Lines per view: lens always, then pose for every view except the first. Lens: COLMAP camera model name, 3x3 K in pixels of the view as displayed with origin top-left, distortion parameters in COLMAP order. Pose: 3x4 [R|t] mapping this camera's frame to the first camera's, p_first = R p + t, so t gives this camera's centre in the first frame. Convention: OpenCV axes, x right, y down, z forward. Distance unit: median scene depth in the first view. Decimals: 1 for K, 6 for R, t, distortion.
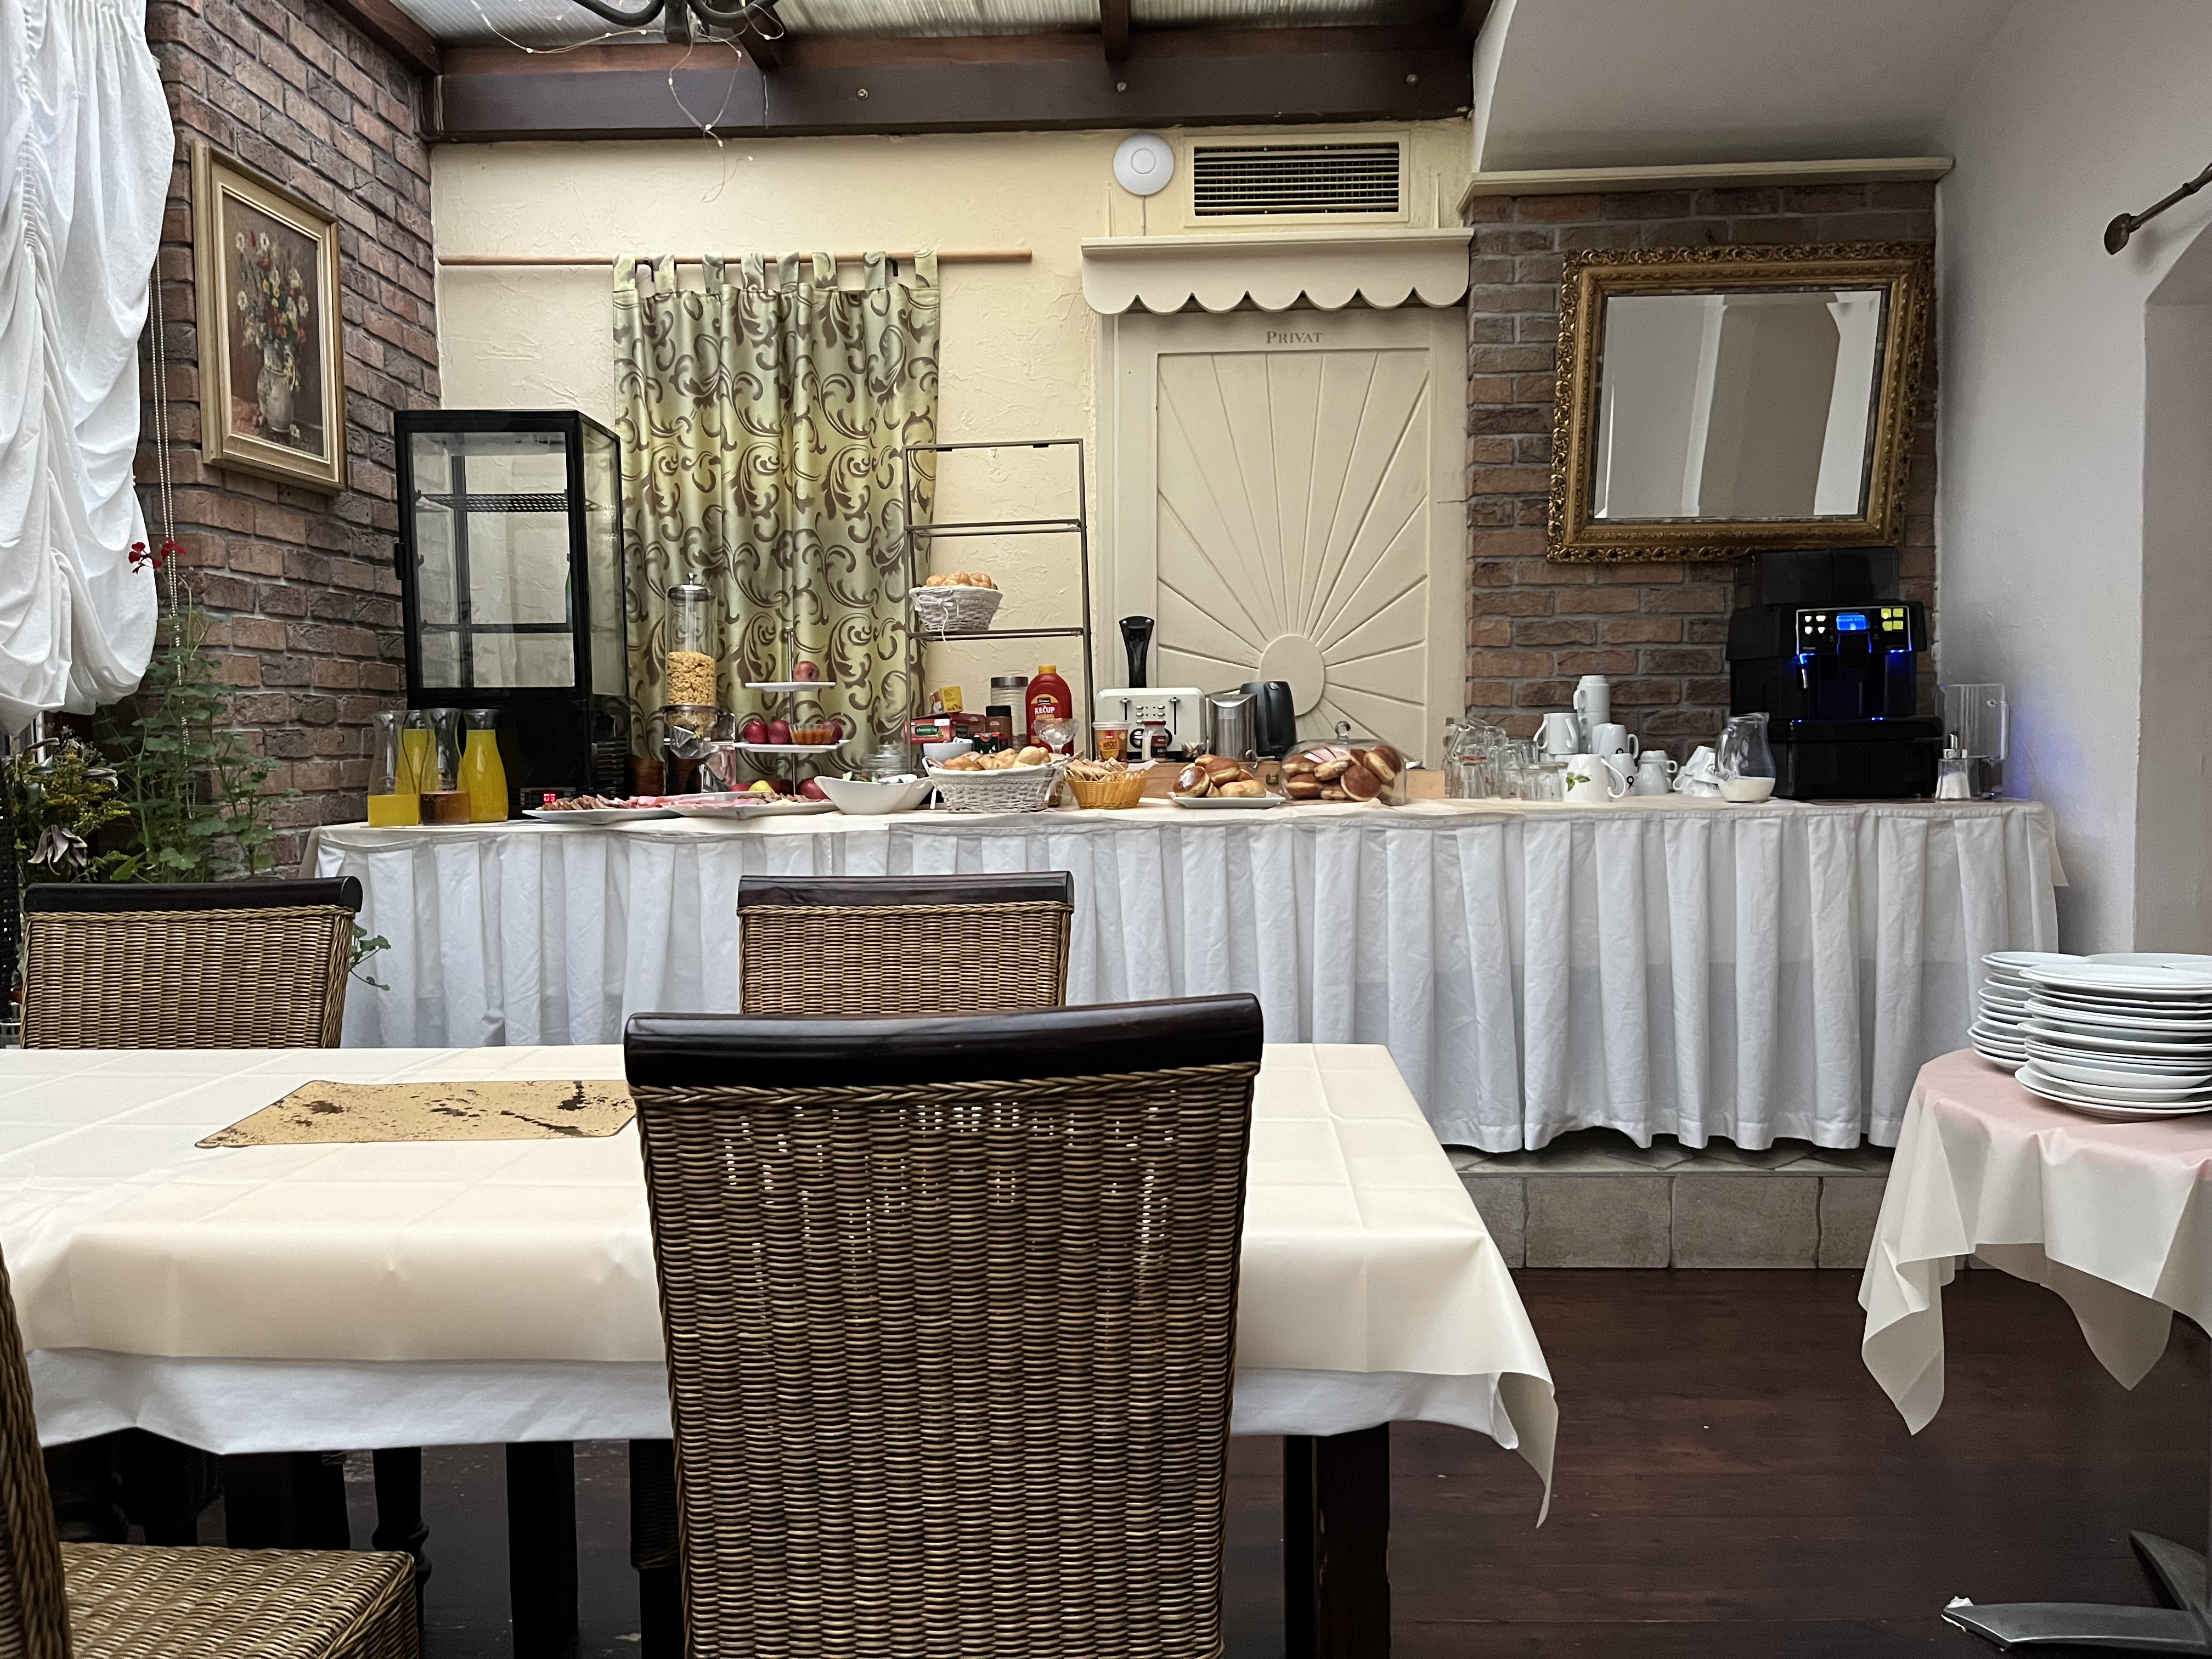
lens RADIAL K [[1694.7, 0, 1110.6], [0, 1694.7, 832.9], [0, 0, 1]] dist [0.002748, -0.003960]
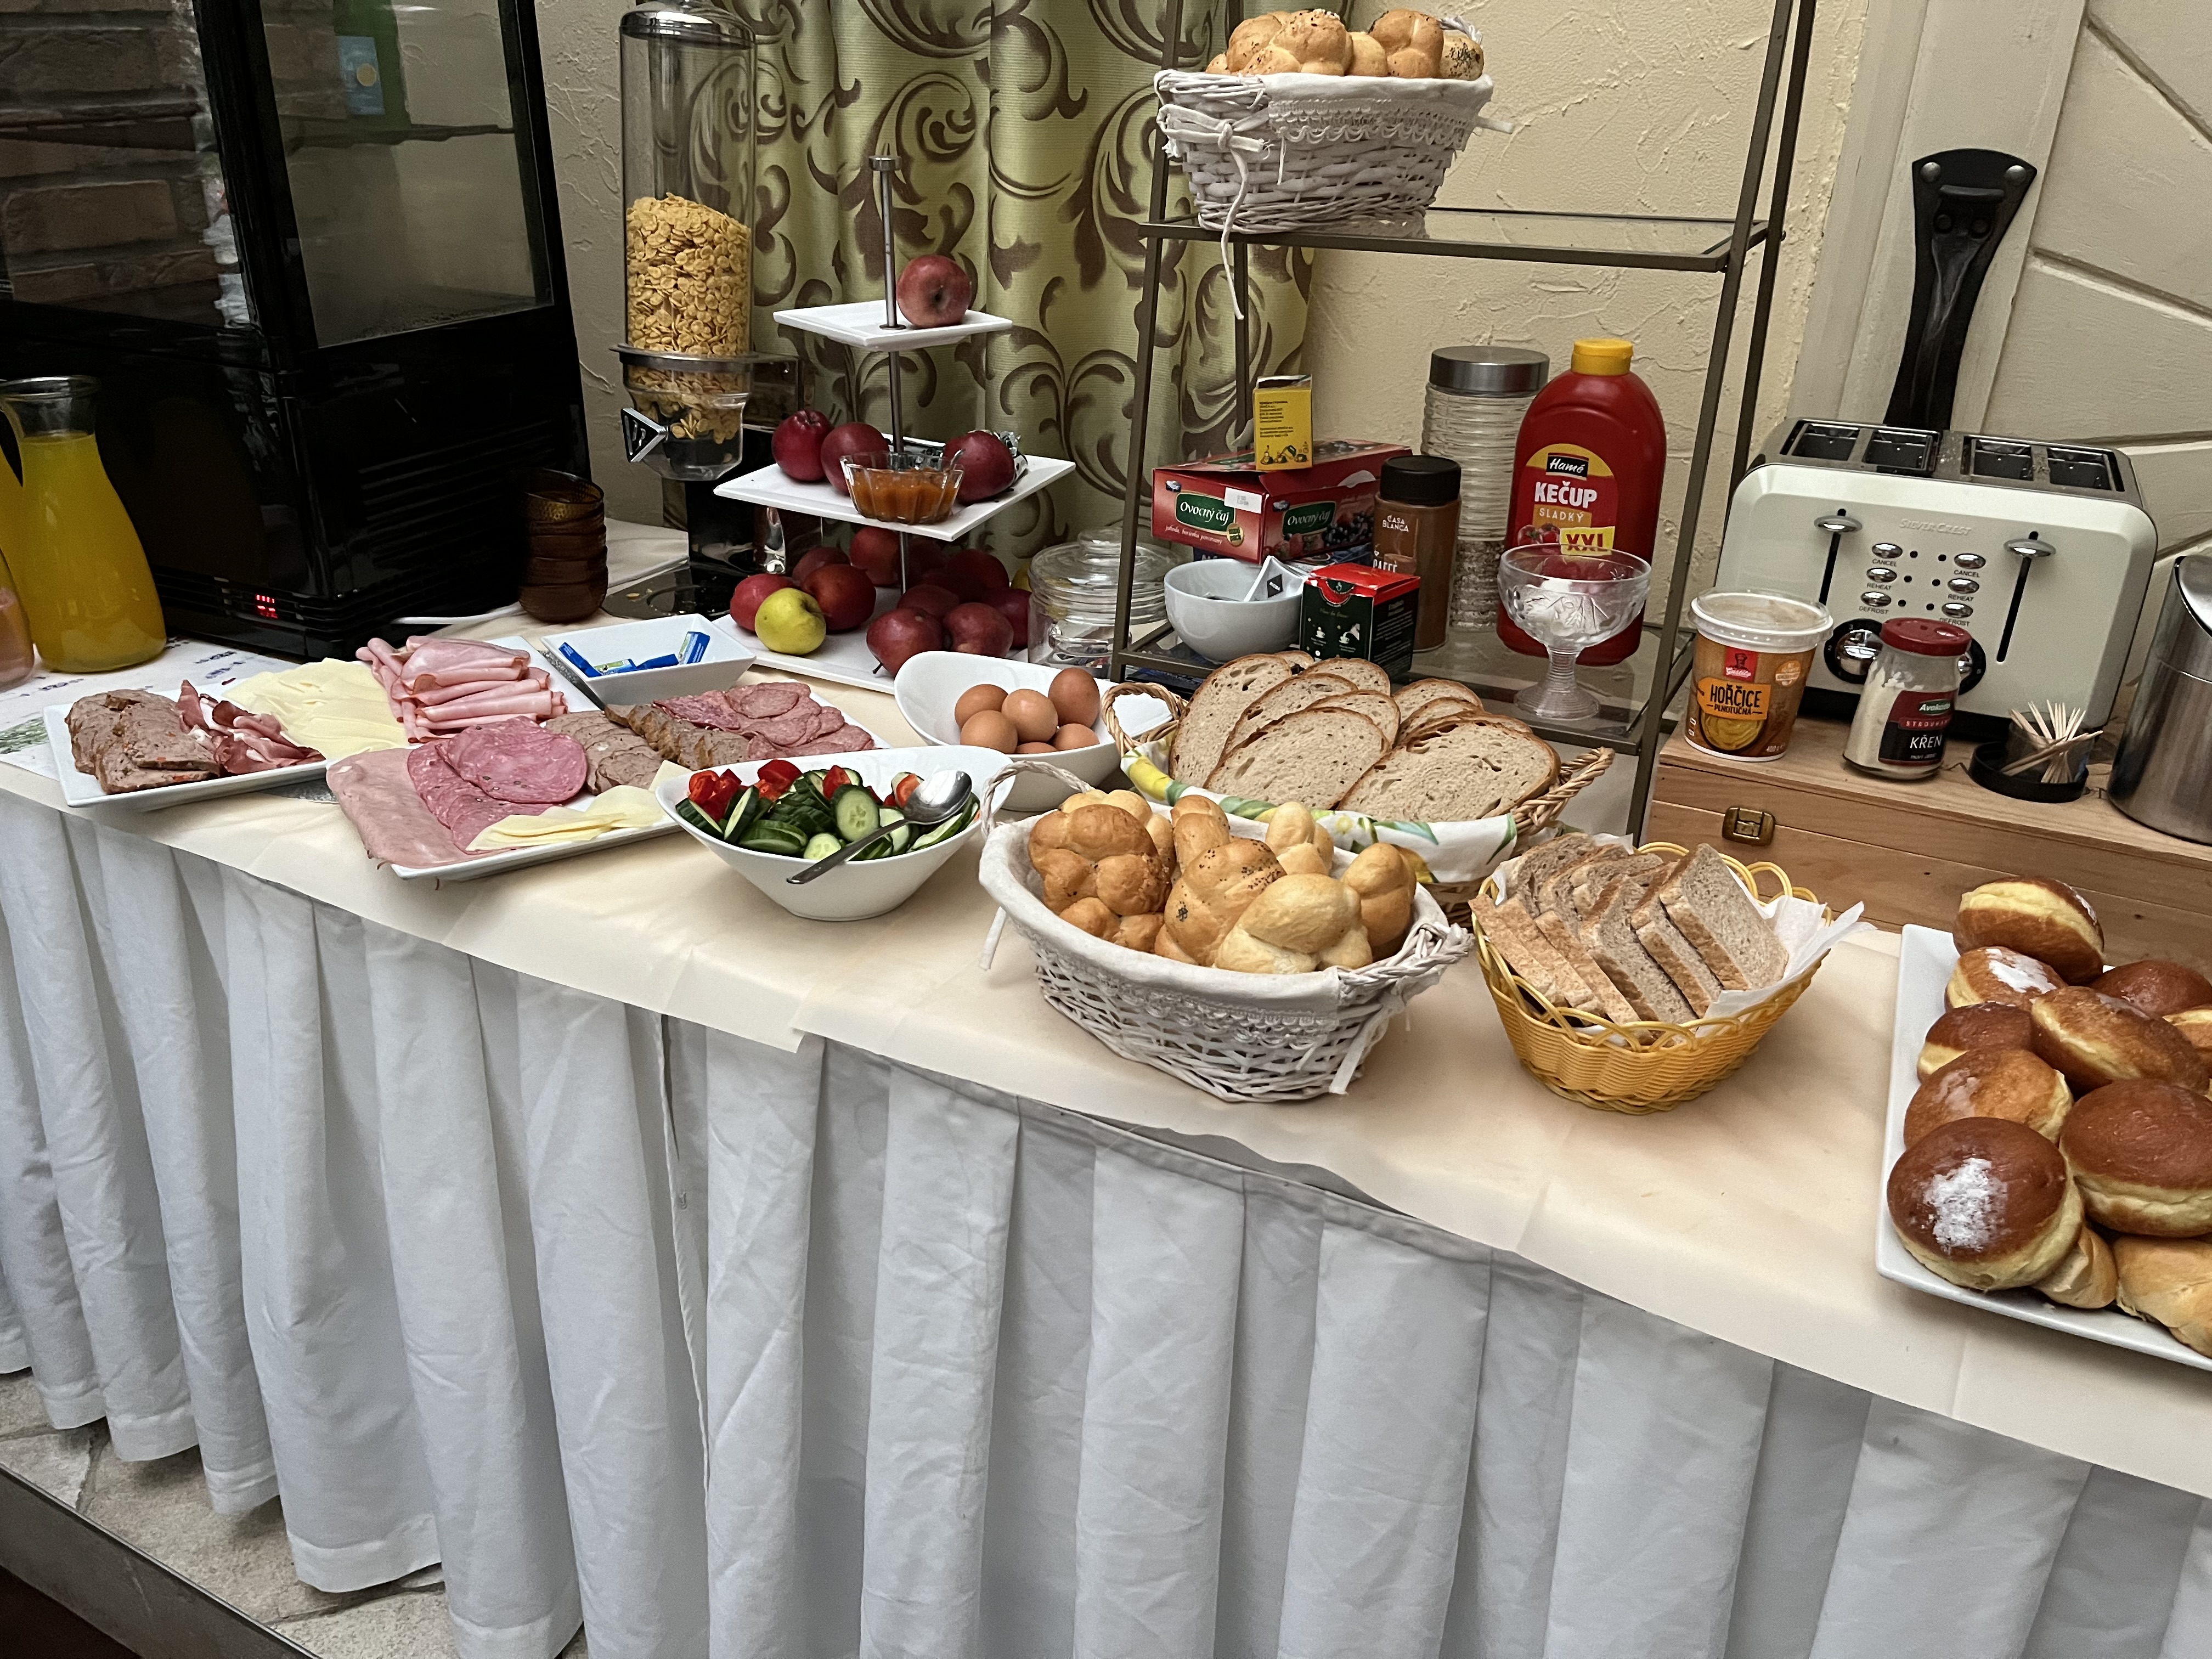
lens RADIAL K [[1694.7, 0, 1100.4], [0, 1694.7, 830.8], [0, 0, 1]] dist [0.002748, -0.003960]
pose [[0.902191, 0.218373, -0.371974, 0.013939], [-0.064761, 0.921177, 0.383718, -0.130427], [0.426448, -0.322097, 0.845219, 0.675836]]
